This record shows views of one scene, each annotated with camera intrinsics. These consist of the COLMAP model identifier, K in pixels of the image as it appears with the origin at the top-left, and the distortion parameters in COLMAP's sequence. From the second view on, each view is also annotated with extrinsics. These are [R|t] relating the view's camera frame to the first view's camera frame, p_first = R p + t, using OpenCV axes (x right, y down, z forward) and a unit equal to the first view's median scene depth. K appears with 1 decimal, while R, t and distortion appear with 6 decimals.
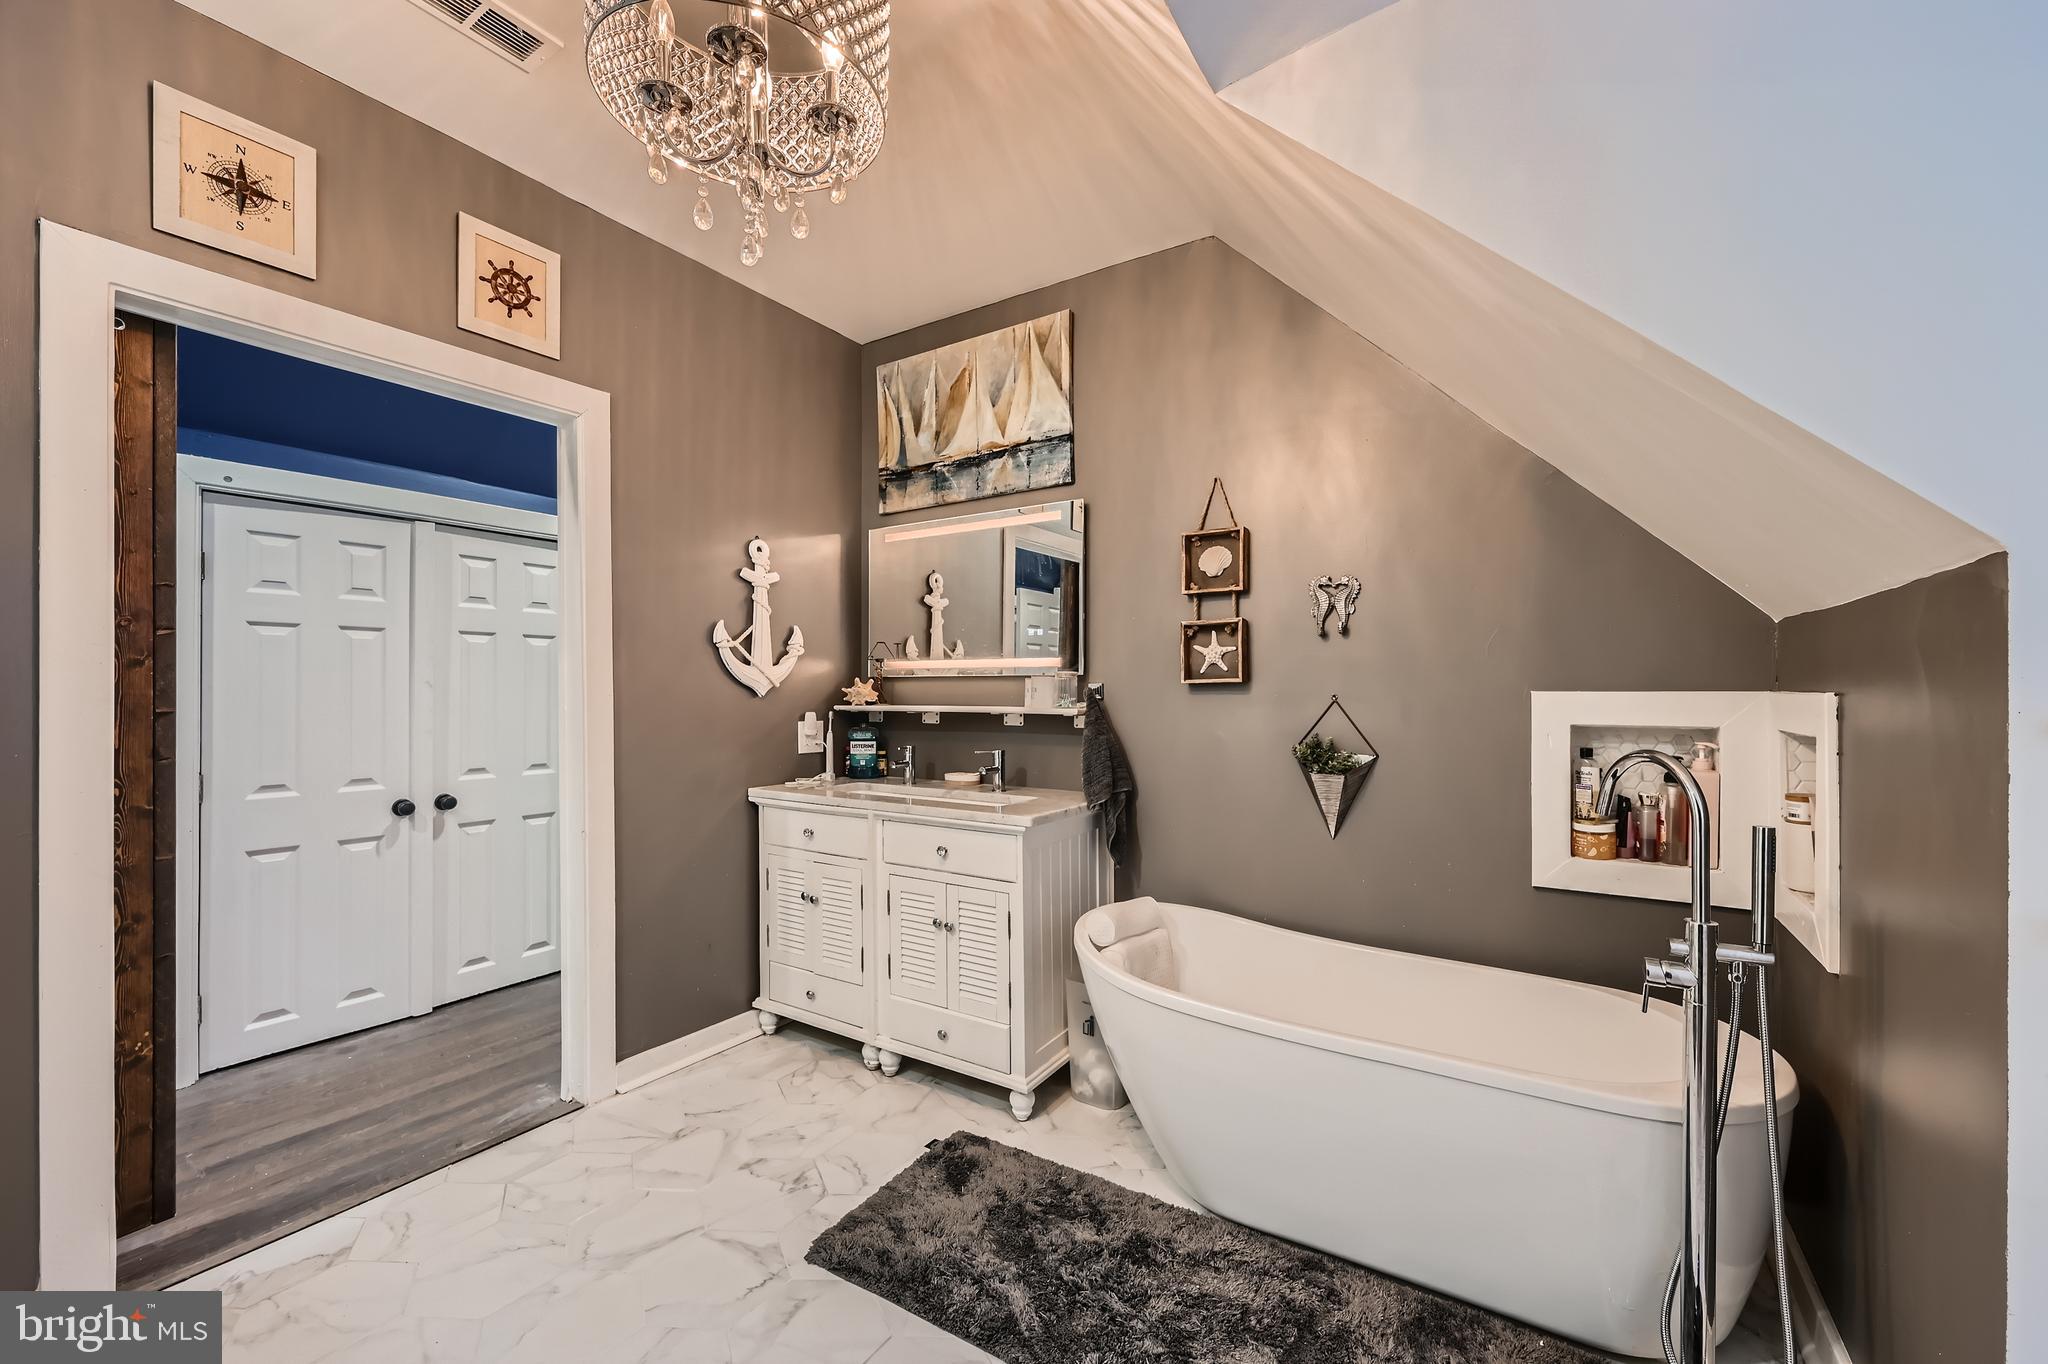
lens RADIAL K [[821.6, 0, 1023.6], [0, 821.6, 685.9], [0, 0, 1]] dist [-0.001405, -0.000340]
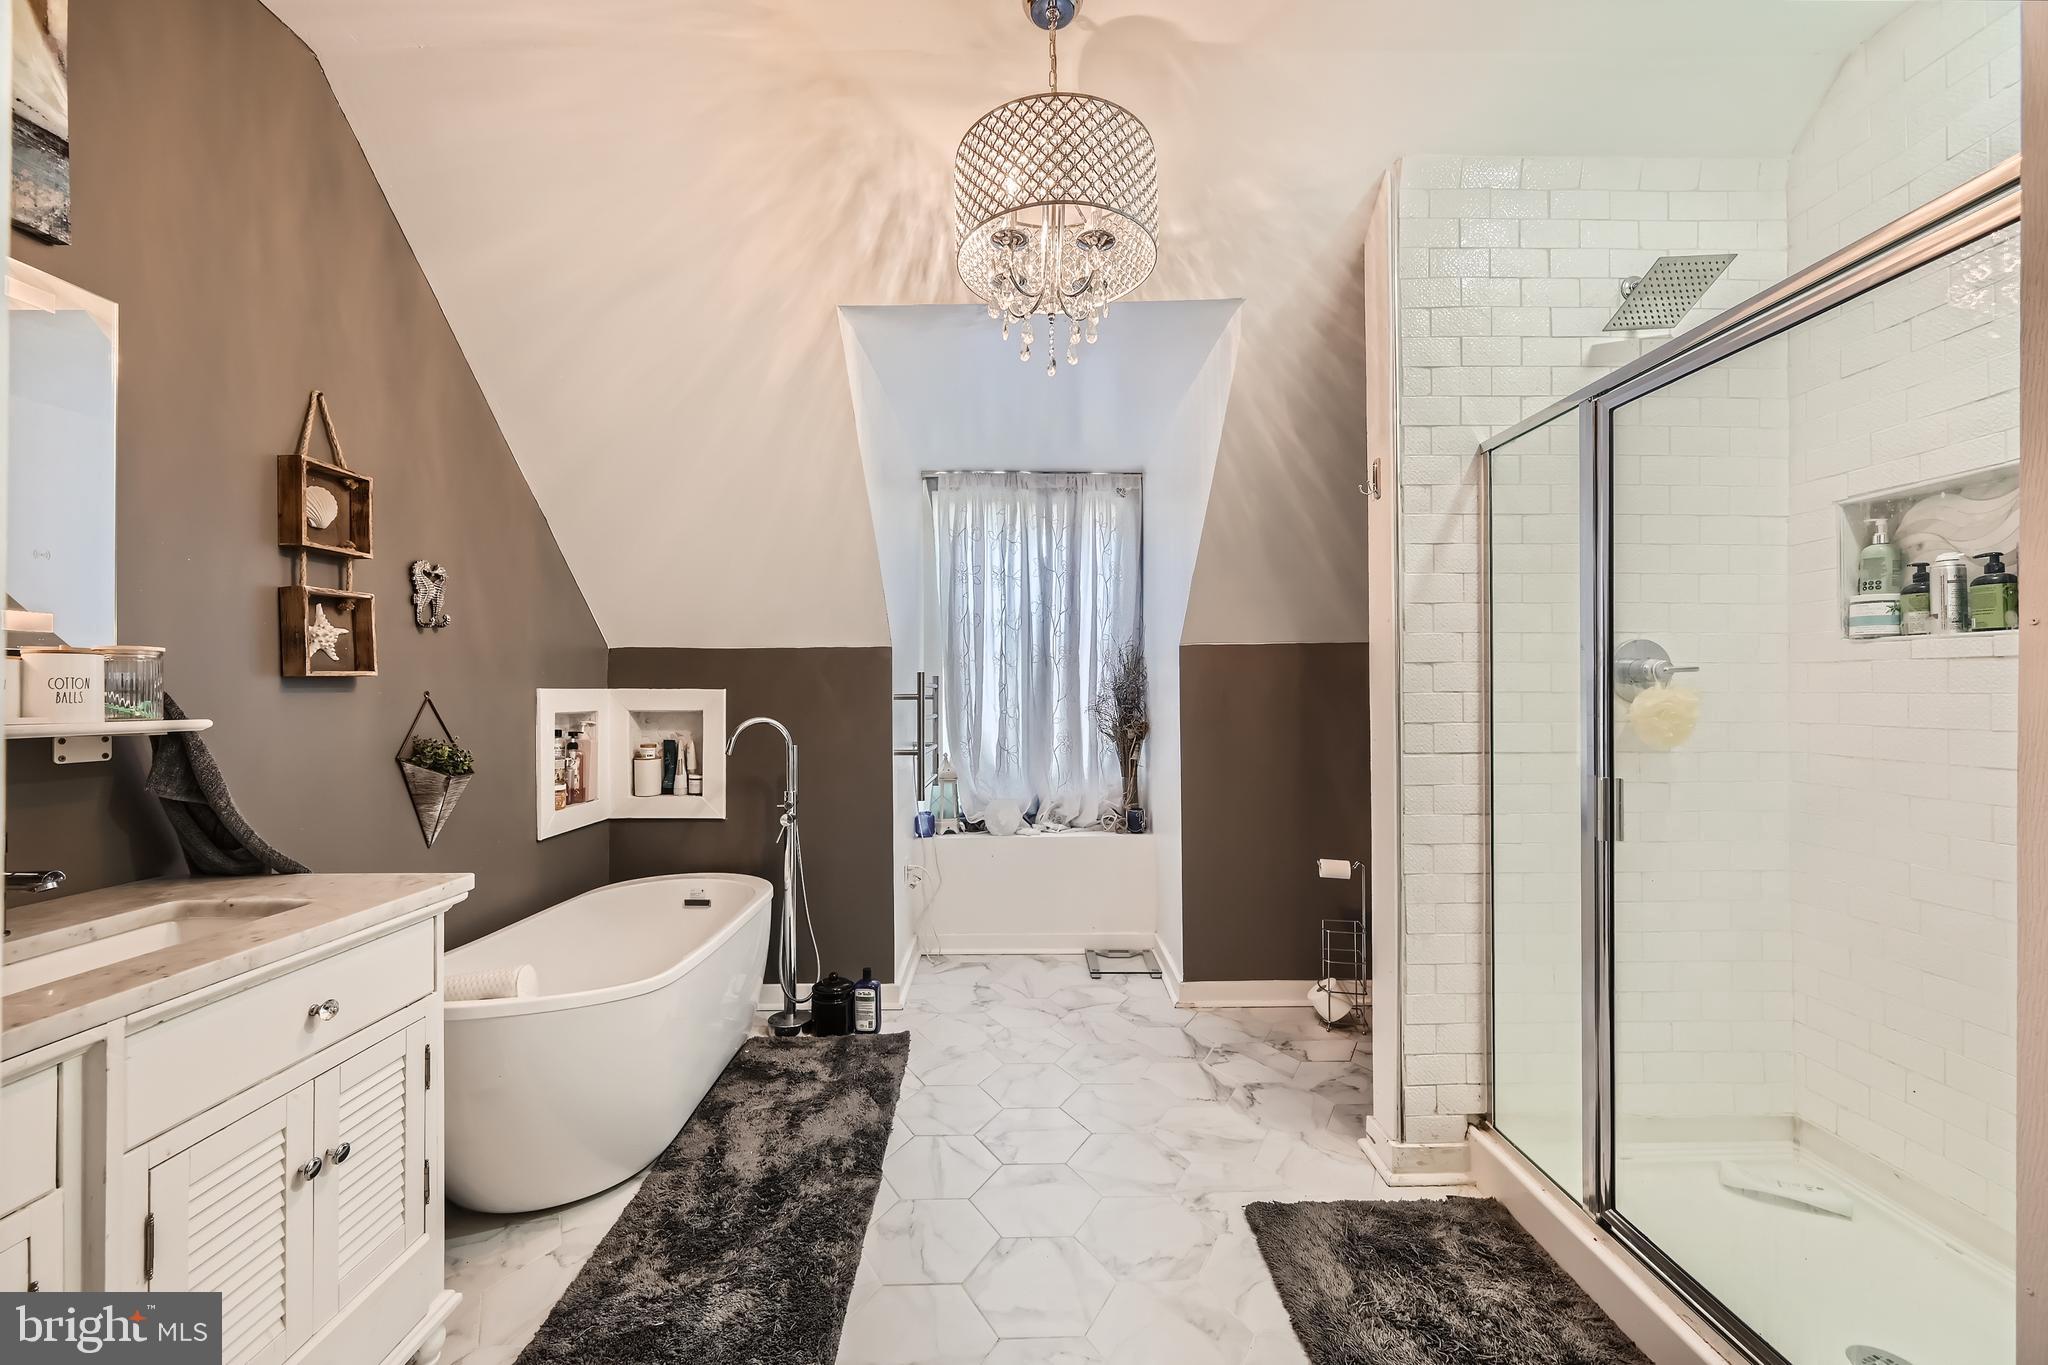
lens RADIAL K [[821.6, 0, 1022.2], [0, 821.6, 688.7], [0, 0, 1]] dist [-0.001405, -0.000340]
pose [[-0.556098, 0.004753, 0.831103, -0.718221], [-0.000226, 0.999983, -0.005870, 0.011359], [-0.831116, -0.003452, -0.556088, 0.904125]]
